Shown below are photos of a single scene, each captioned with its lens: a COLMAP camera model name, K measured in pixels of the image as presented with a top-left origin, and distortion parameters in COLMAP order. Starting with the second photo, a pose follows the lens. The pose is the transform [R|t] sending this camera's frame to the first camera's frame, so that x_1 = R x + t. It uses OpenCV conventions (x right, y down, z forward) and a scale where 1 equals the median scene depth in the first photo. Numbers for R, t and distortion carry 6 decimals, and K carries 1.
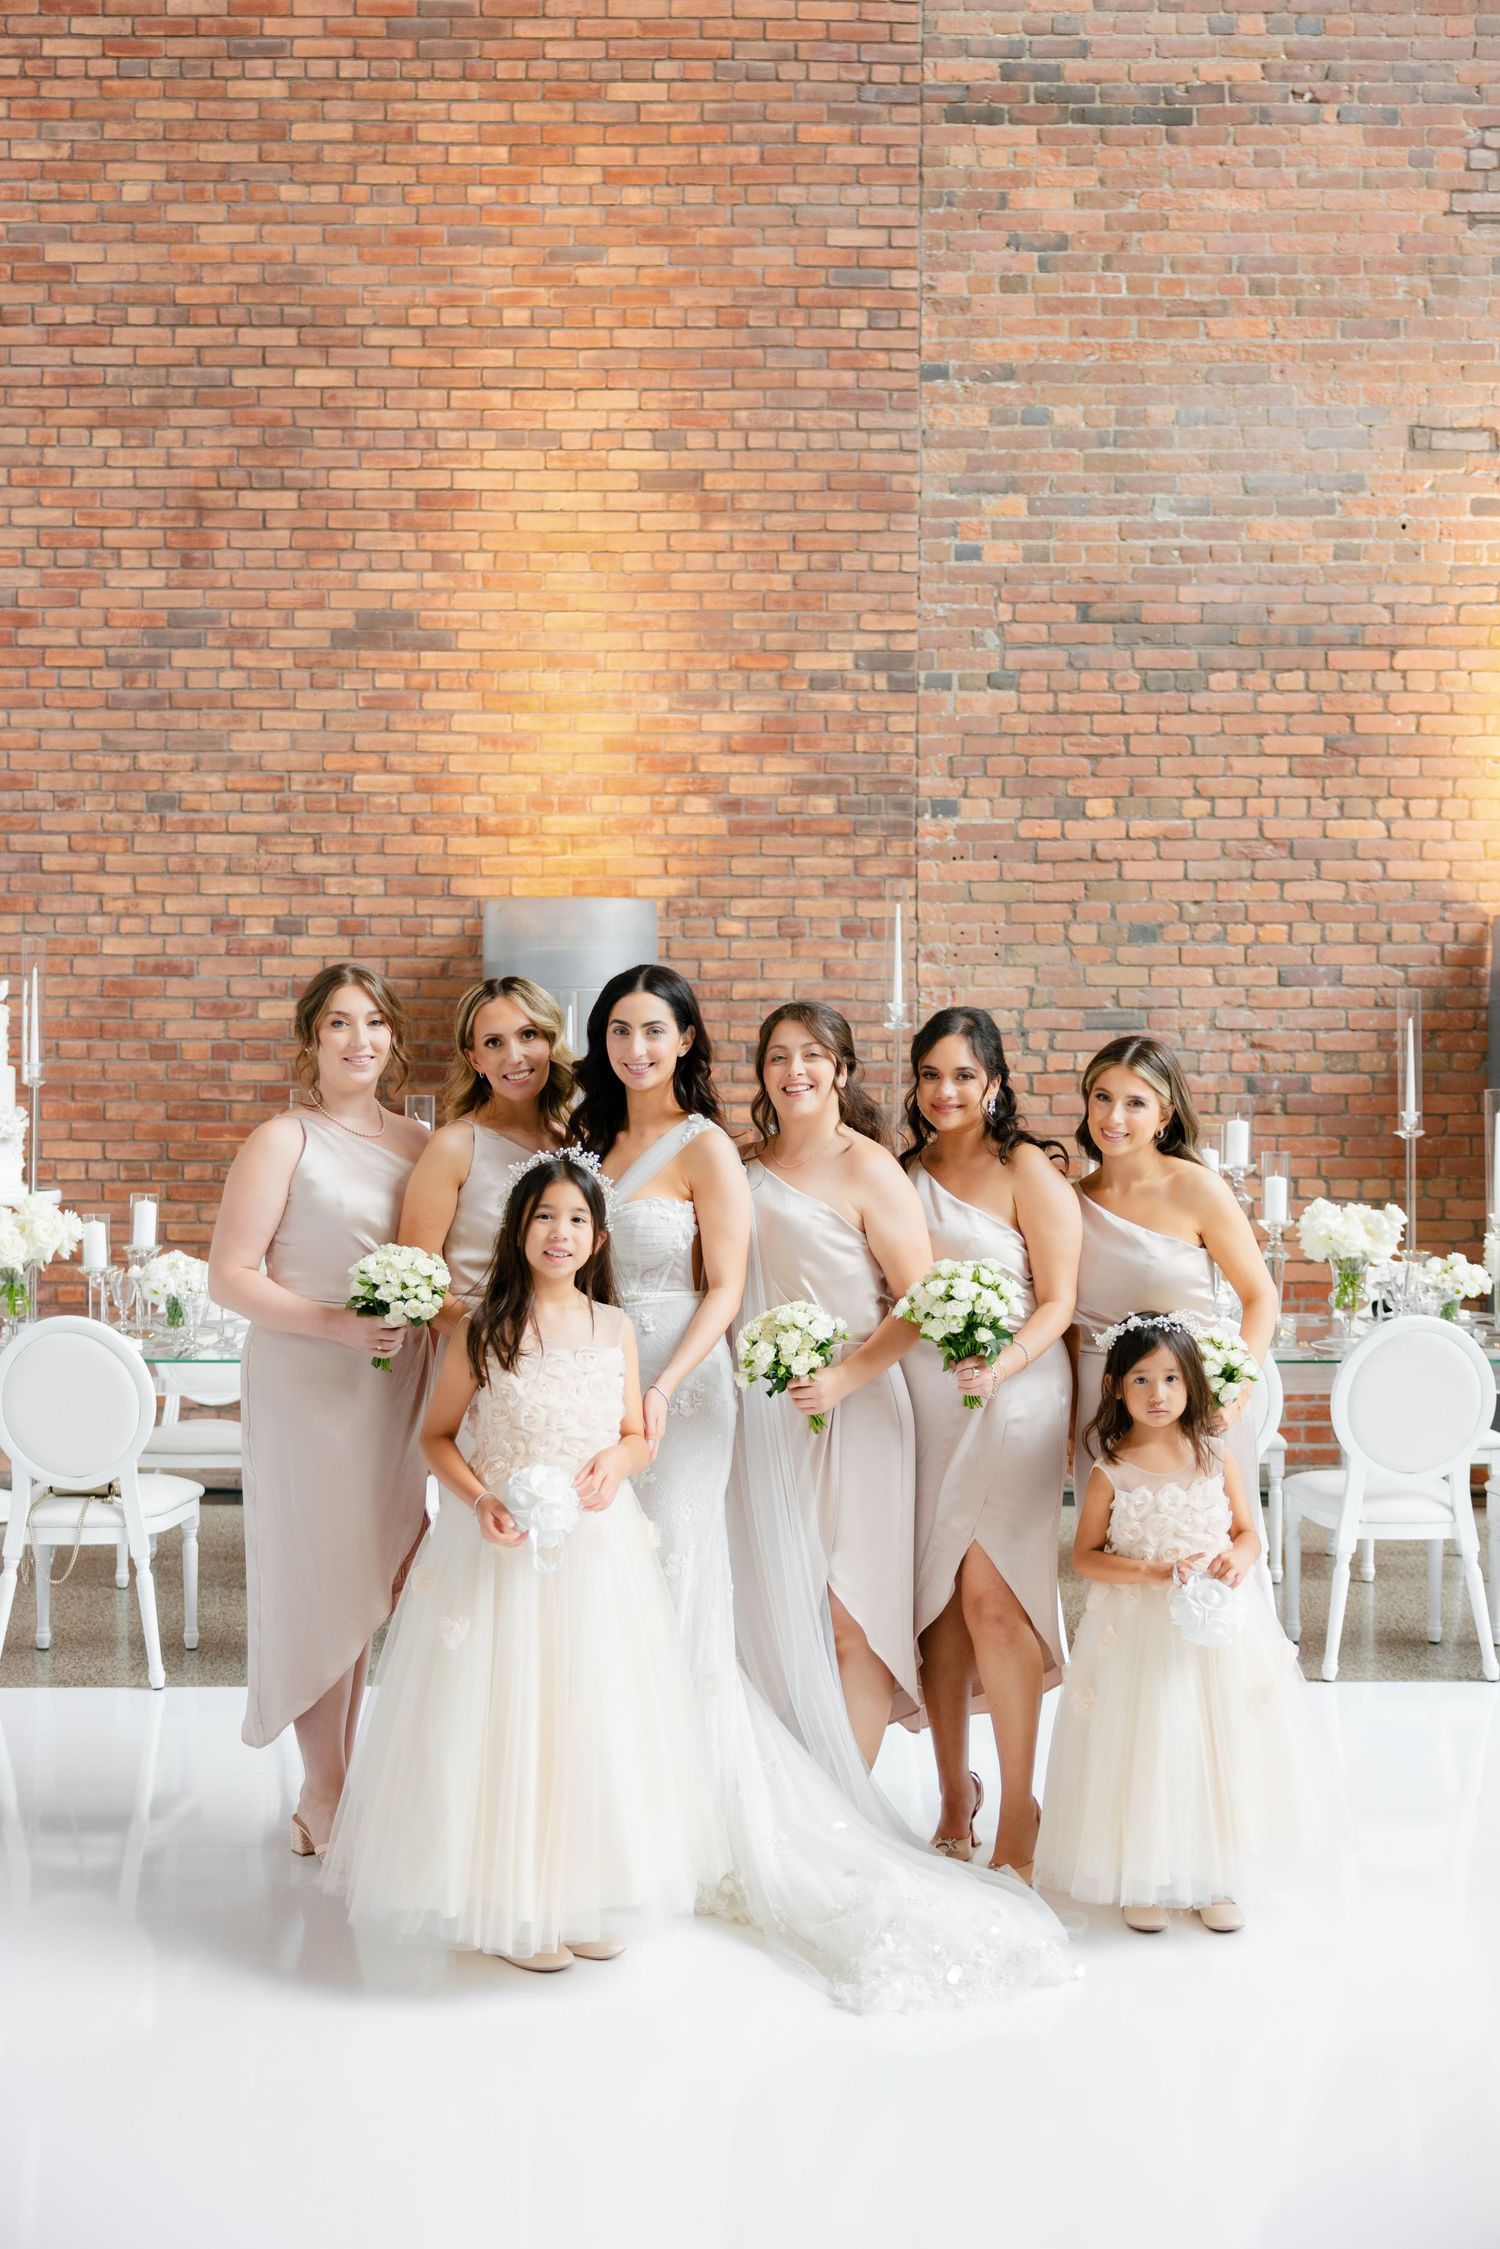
lens RADIAL K [[2546.2, 0, 744.3], [0, 2546.2, 1142.3], [0, 0, 1]] dist [0.005271, 0.000000]
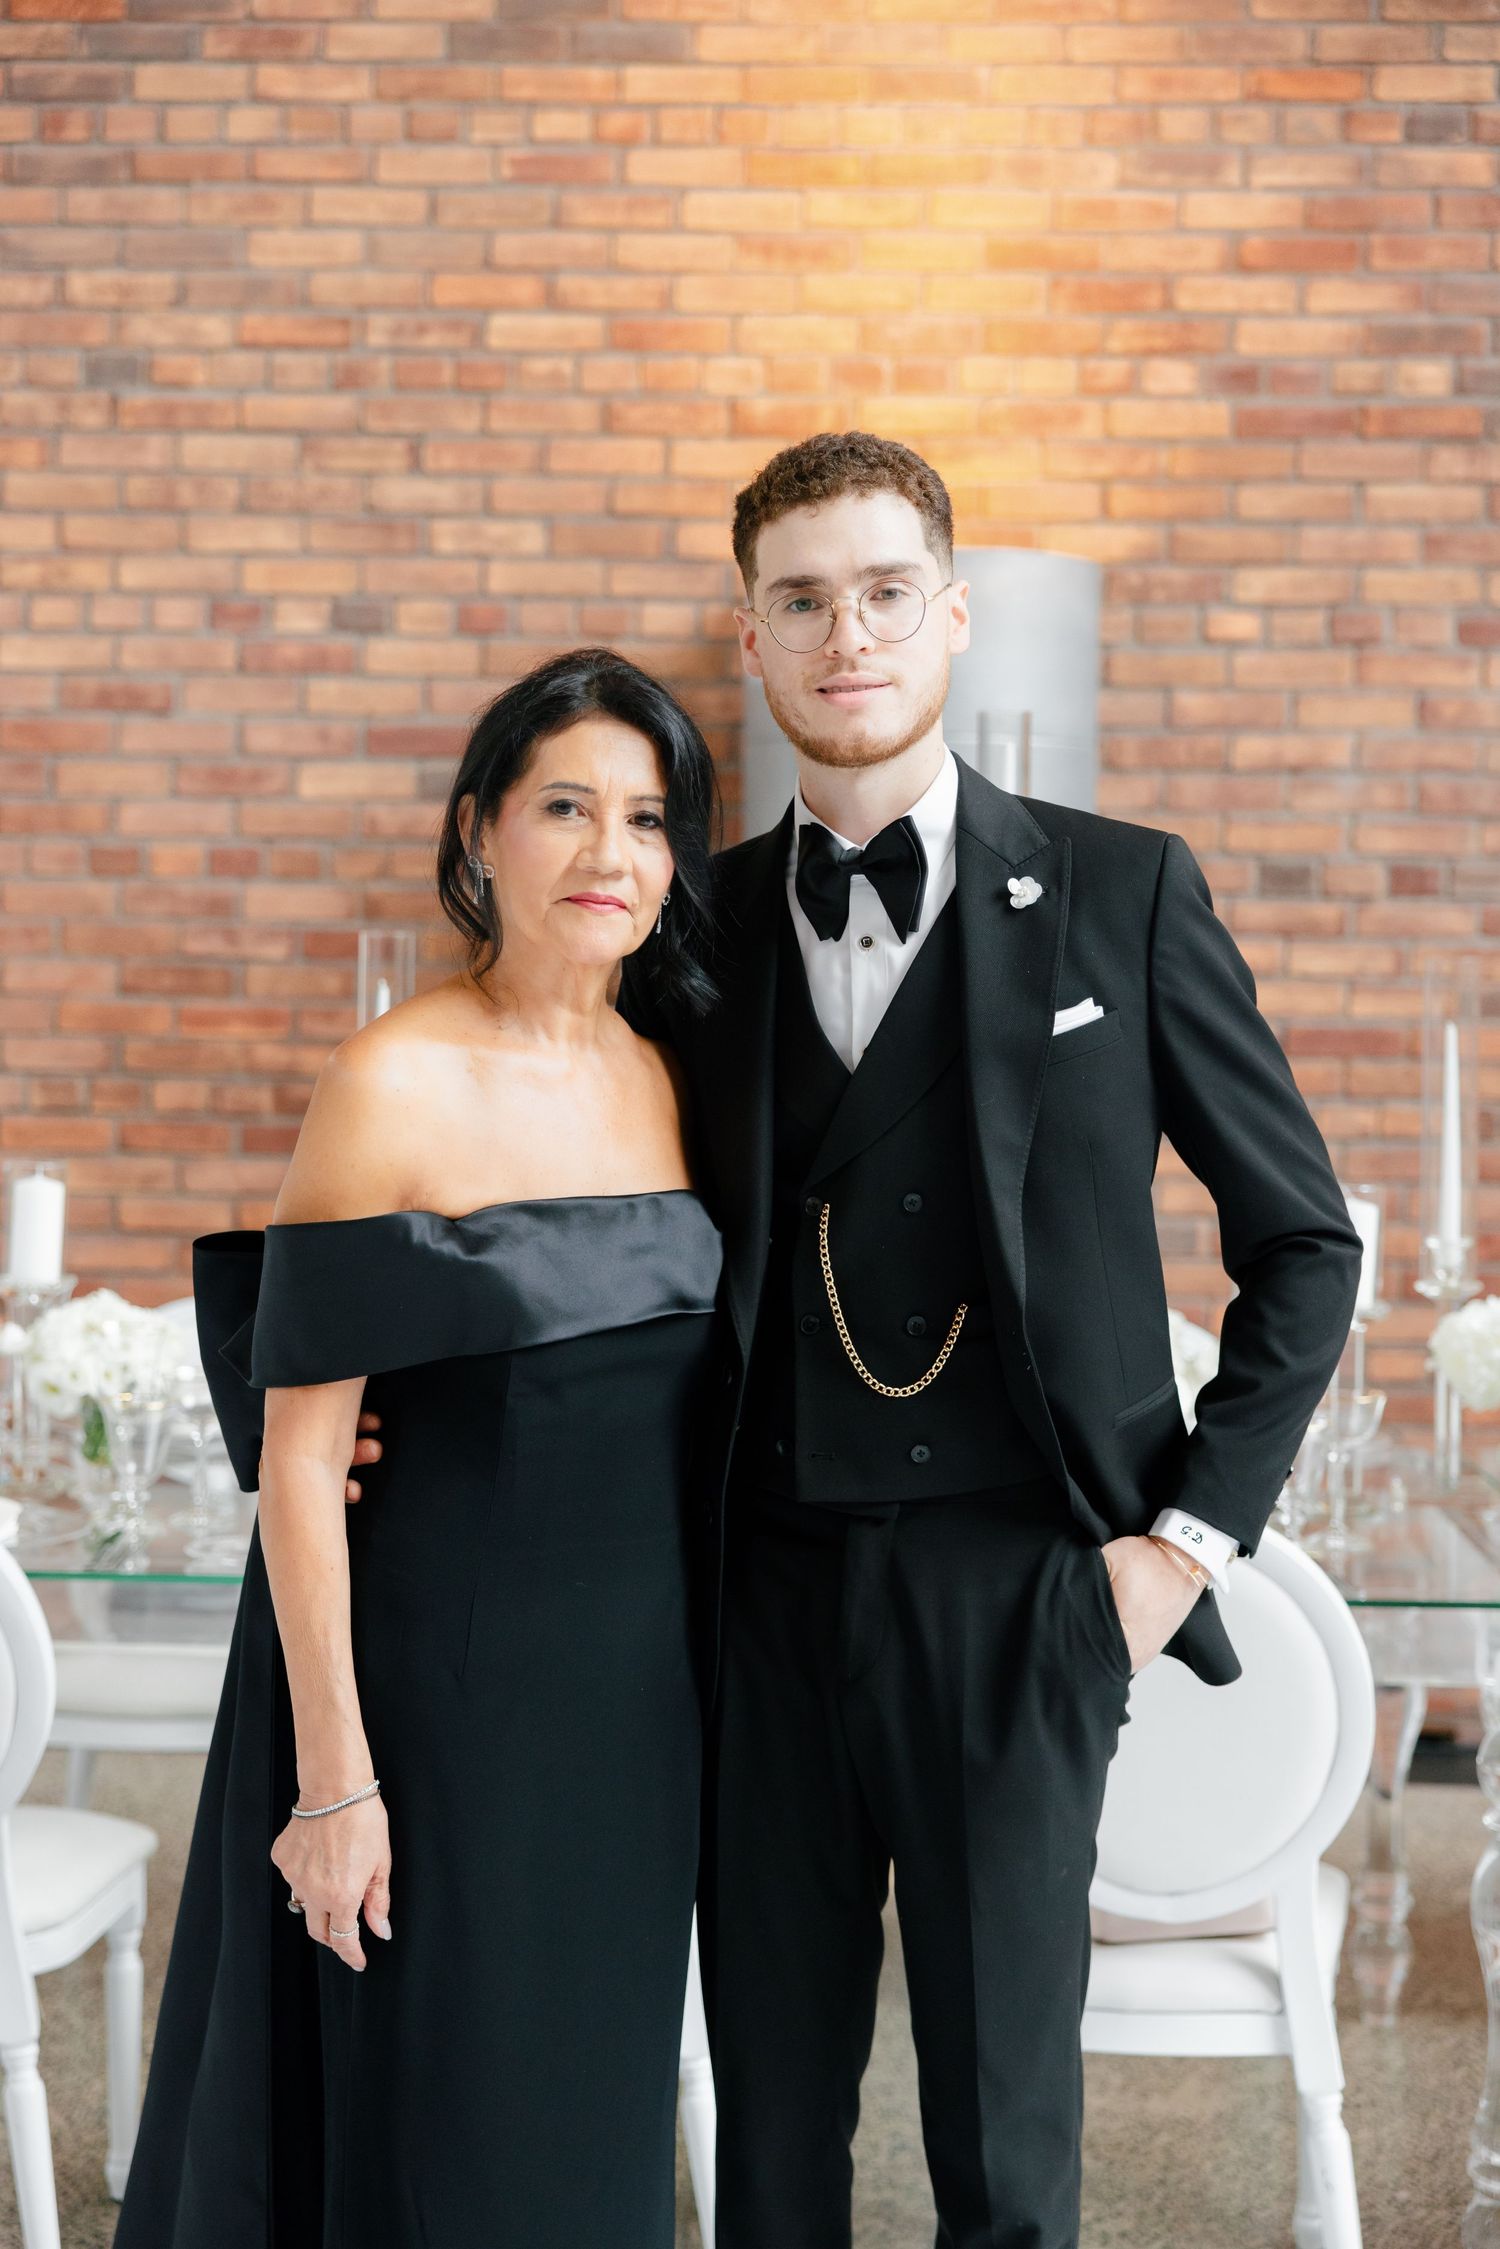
lens RADIAL K [[3474.6, 0, 736.7], [0, 3474.6, 1160.6], [0, 0, 1]] dist [0.012816, 0.000000]
pose [[0.997562, 0.017334, -0.067603, -0.054772], [-0.014196, 0.998812, 0.046625, -0.009776], [0.068331, -0.045552, 0.996622, 0.308522]]
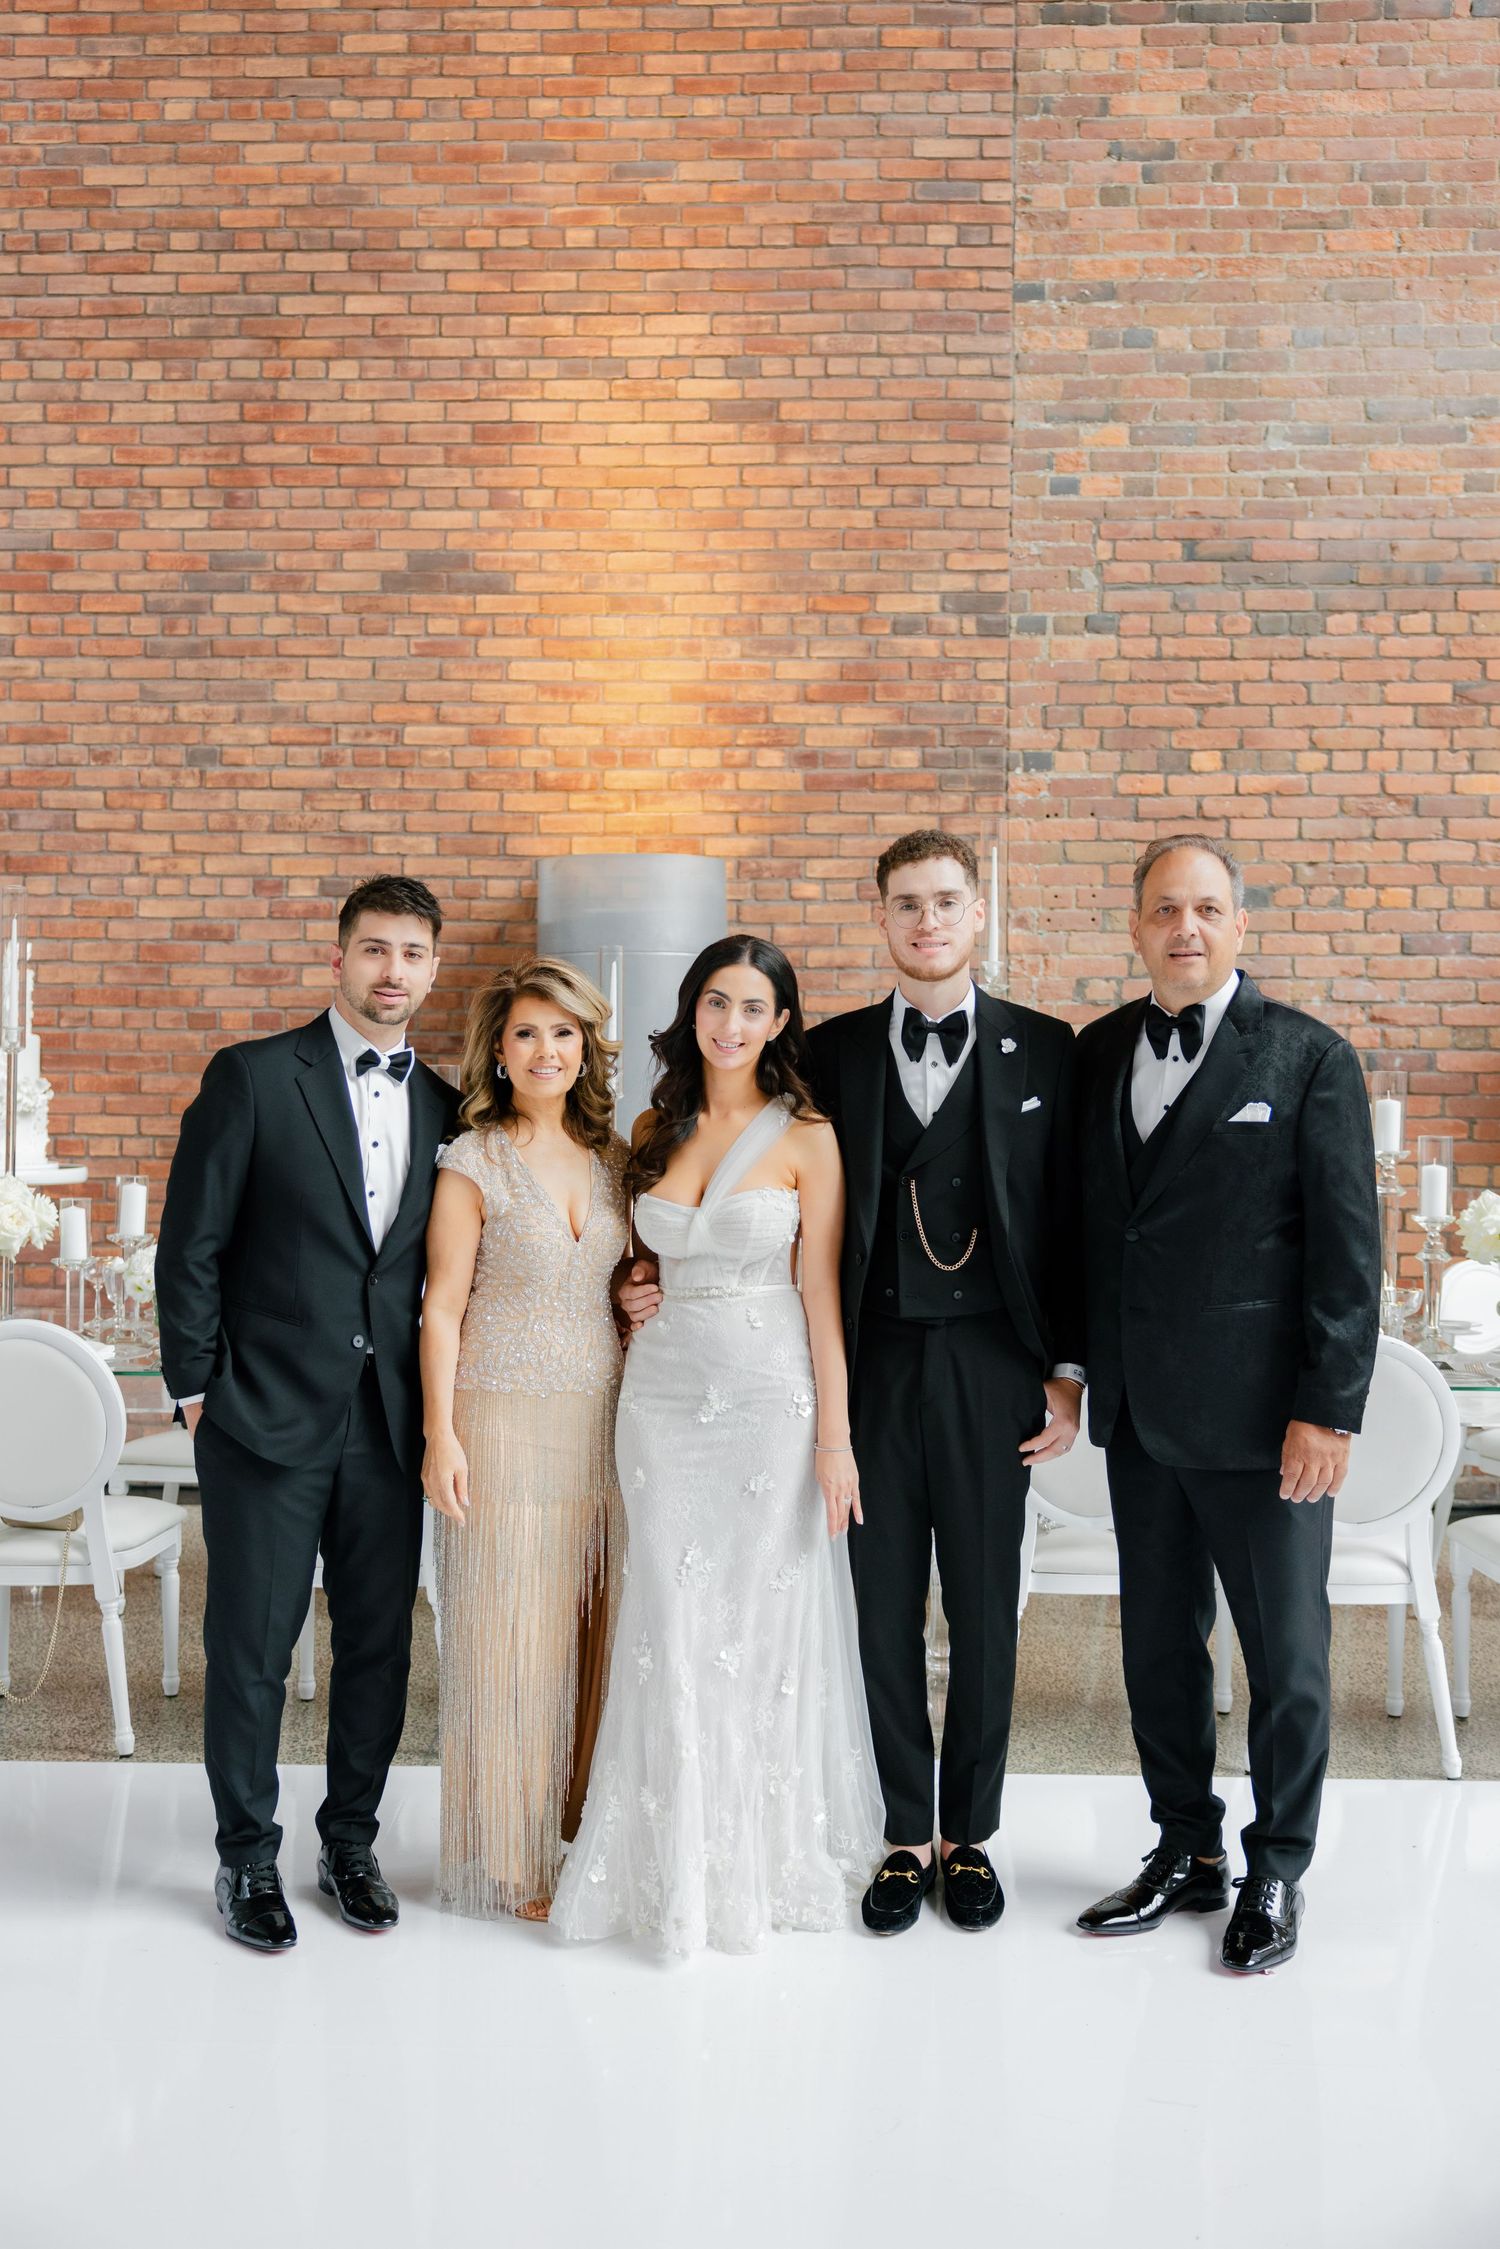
lens RADIAL K [[2280.7, 0, 749.1], [0, 2280.7, 1106.4], [0, 0, 1]] dist [0.001407, 0.000000]
pose [[0.998912, 0.005781, -0.046268, 0.012971], [-0.006164, 0.999948, -0.008147, 0.001580], [0.046219, 0.008423, 0.998896, 0.168056]]
